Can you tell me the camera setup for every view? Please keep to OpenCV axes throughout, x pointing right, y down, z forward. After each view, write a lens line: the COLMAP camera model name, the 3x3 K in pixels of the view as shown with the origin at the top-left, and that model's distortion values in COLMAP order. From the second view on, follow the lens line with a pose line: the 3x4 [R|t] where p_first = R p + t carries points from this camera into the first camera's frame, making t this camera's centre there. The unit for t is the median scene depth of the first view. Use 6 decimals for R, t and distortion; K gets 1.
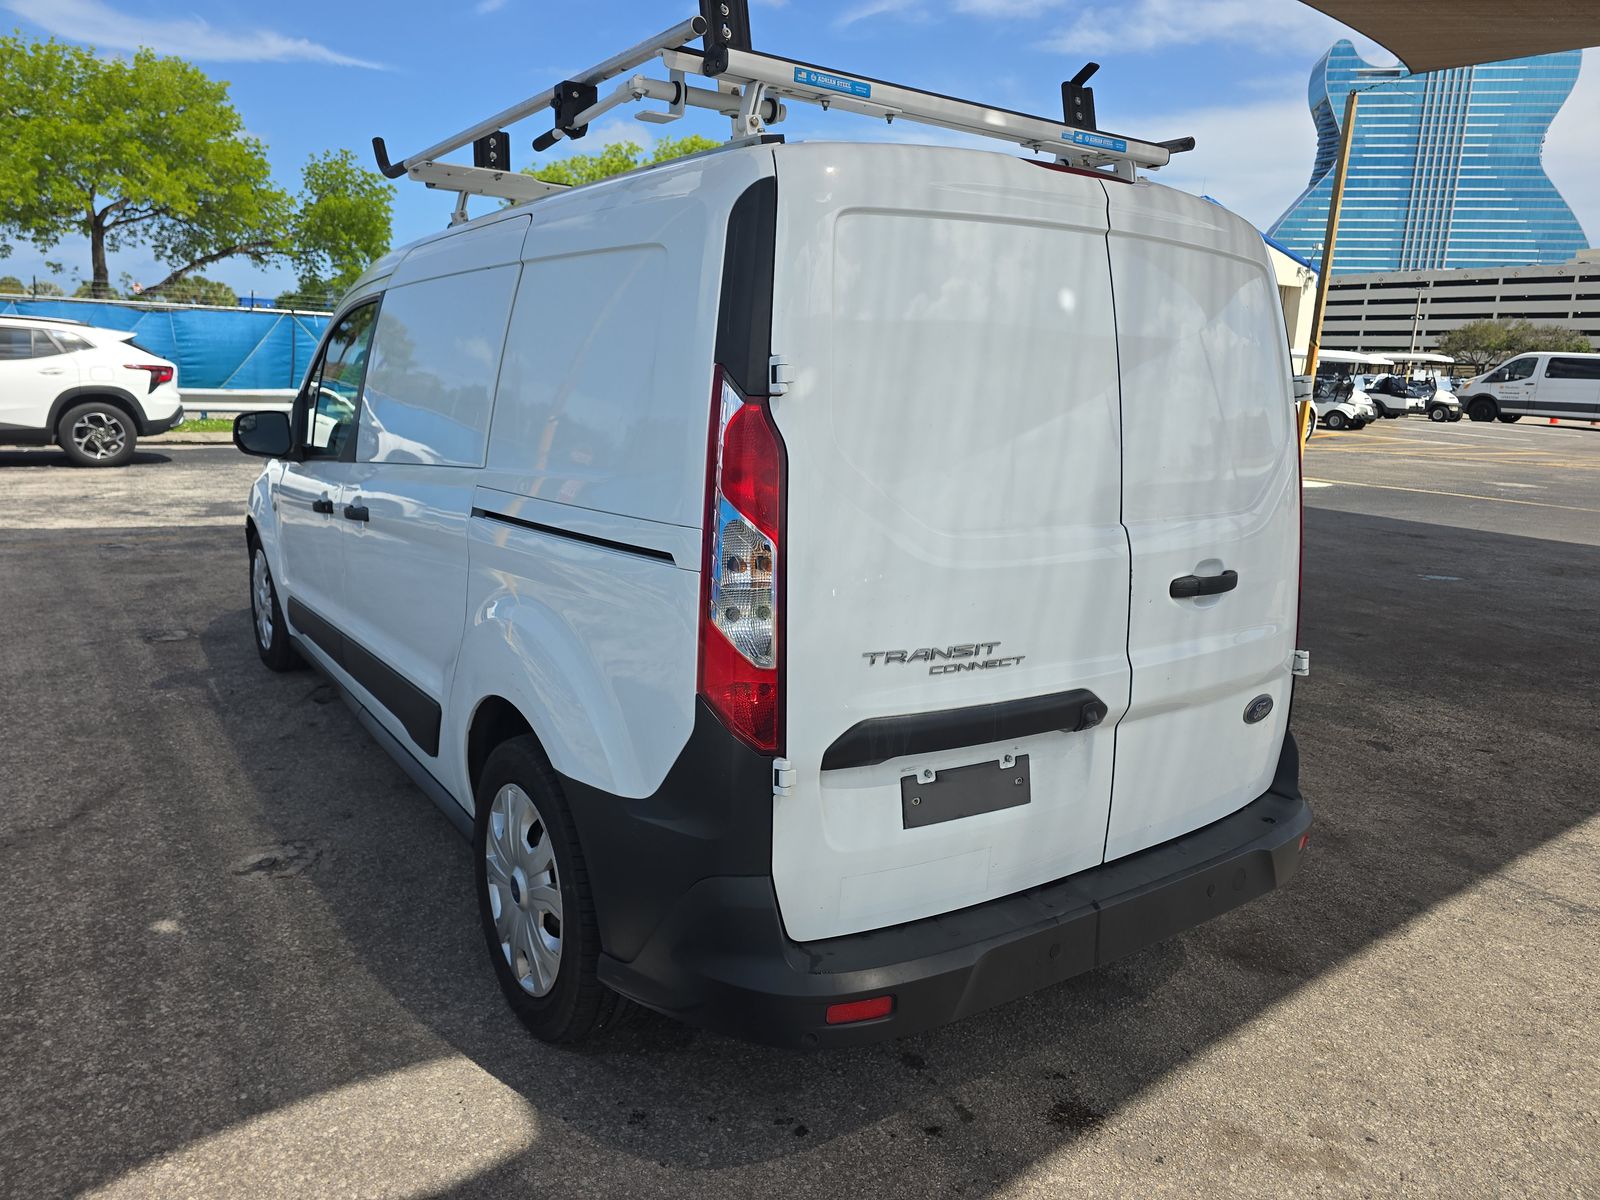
lens RADIAL K [[1066.9, 0, 803.7], [0, 1066.9, 608.0], [0, 0, 1]] dist [0.065121, -0.060093]
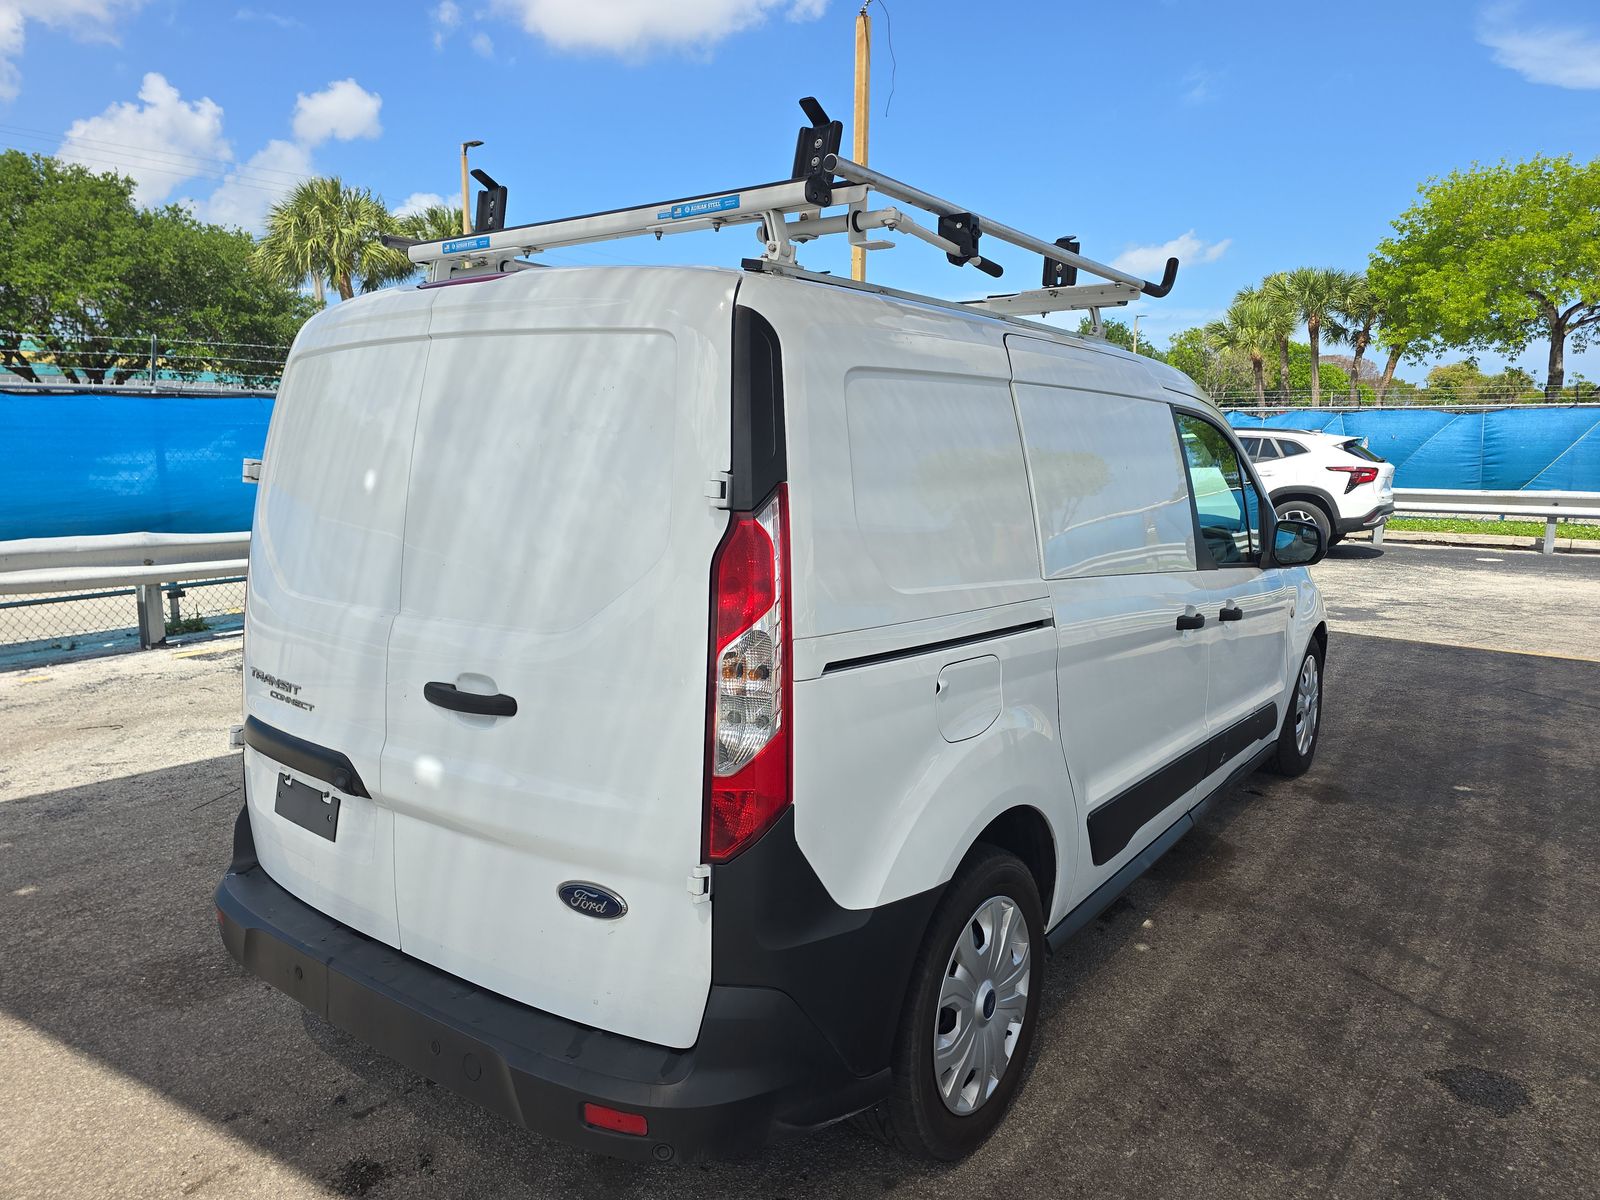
lens RADIAL K [[1070.6, 0, 800.0], [0, 1070.6, 600.0], [0, 0, 1]] dist [0.064816, -0.061219]
pose [[0.330716, 0.104689, -0.937906, 1.407692], [-0.196339, 0.979715, 0.040124, -0.210002], [0.923081, 0.170878, 0.344562, 1.009230]]
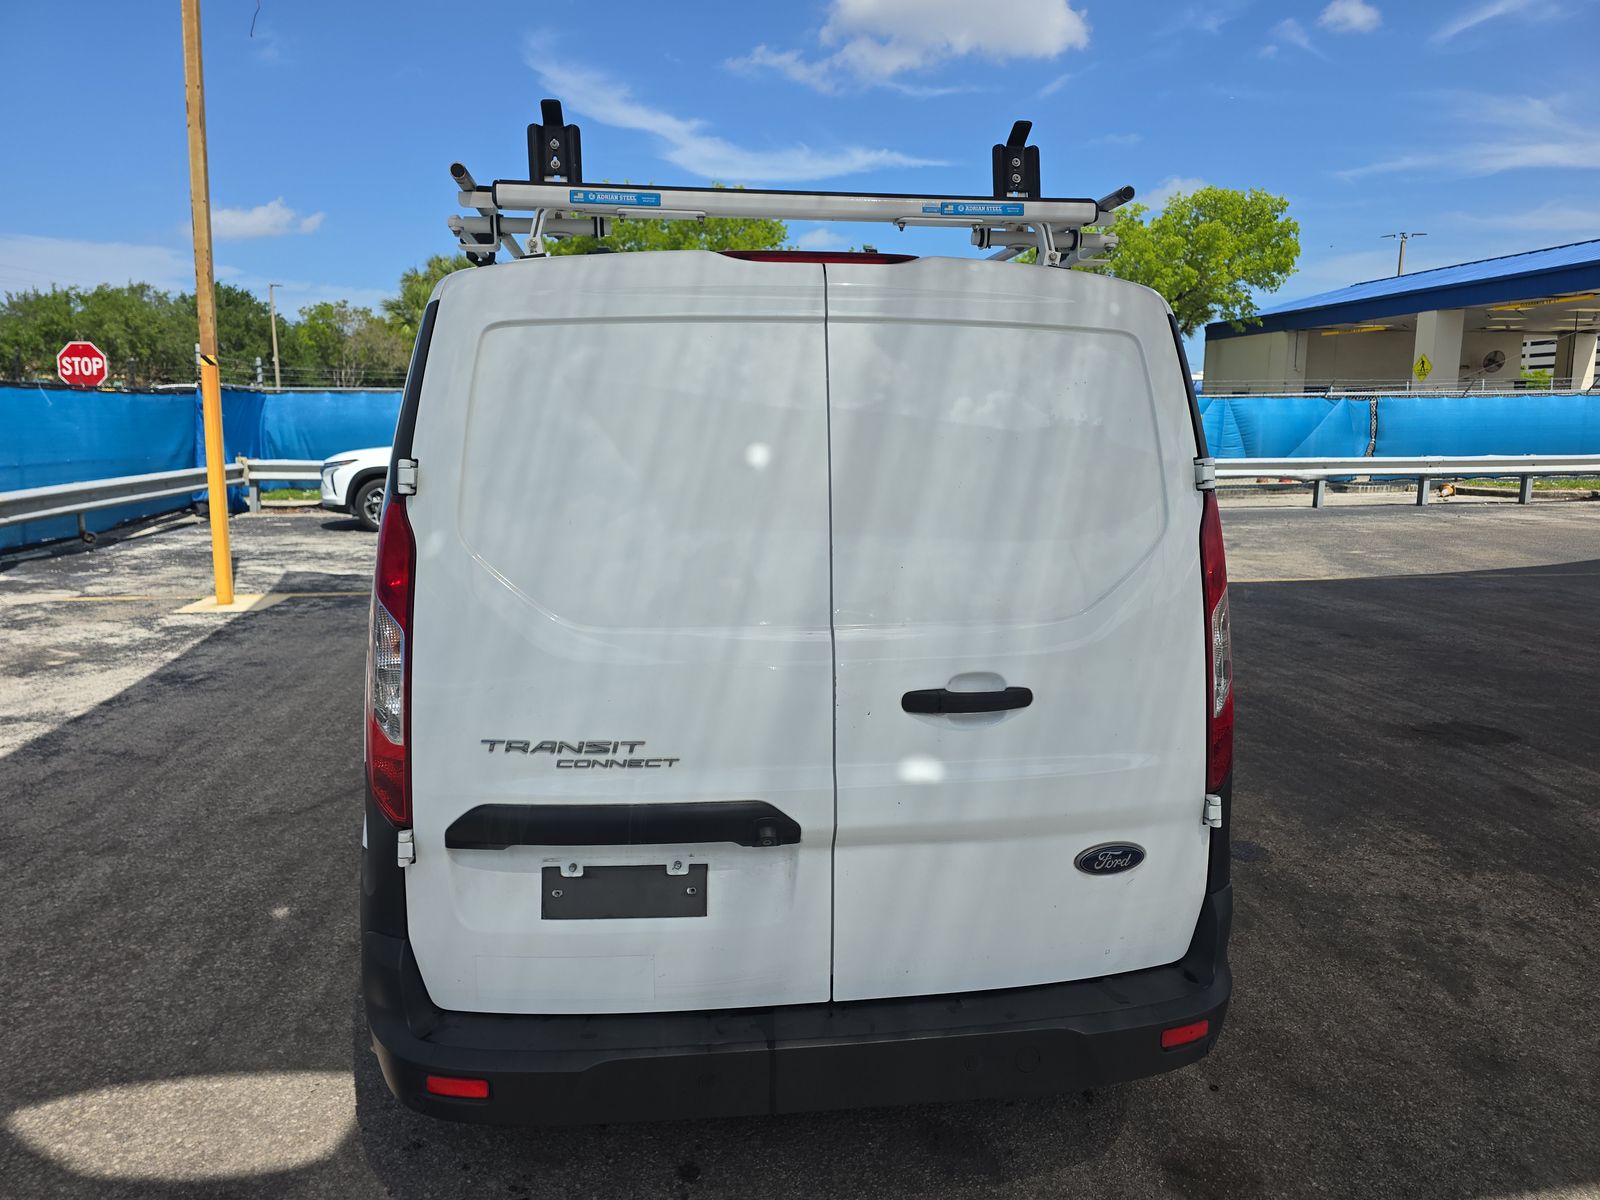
lens RADIAL K [[1070.6, 0, 800.0], [0, 1070.6, 600.0], [0, 0, 1]] dist [0.064816, -0.061219]
pose [[0.889587, 0.042615, -0.454774, 0.699424], [-0.071625, 0.996336, -0.046745, -0.057574], [0.451116, 0.074157, 0.889379, 0.170551]]
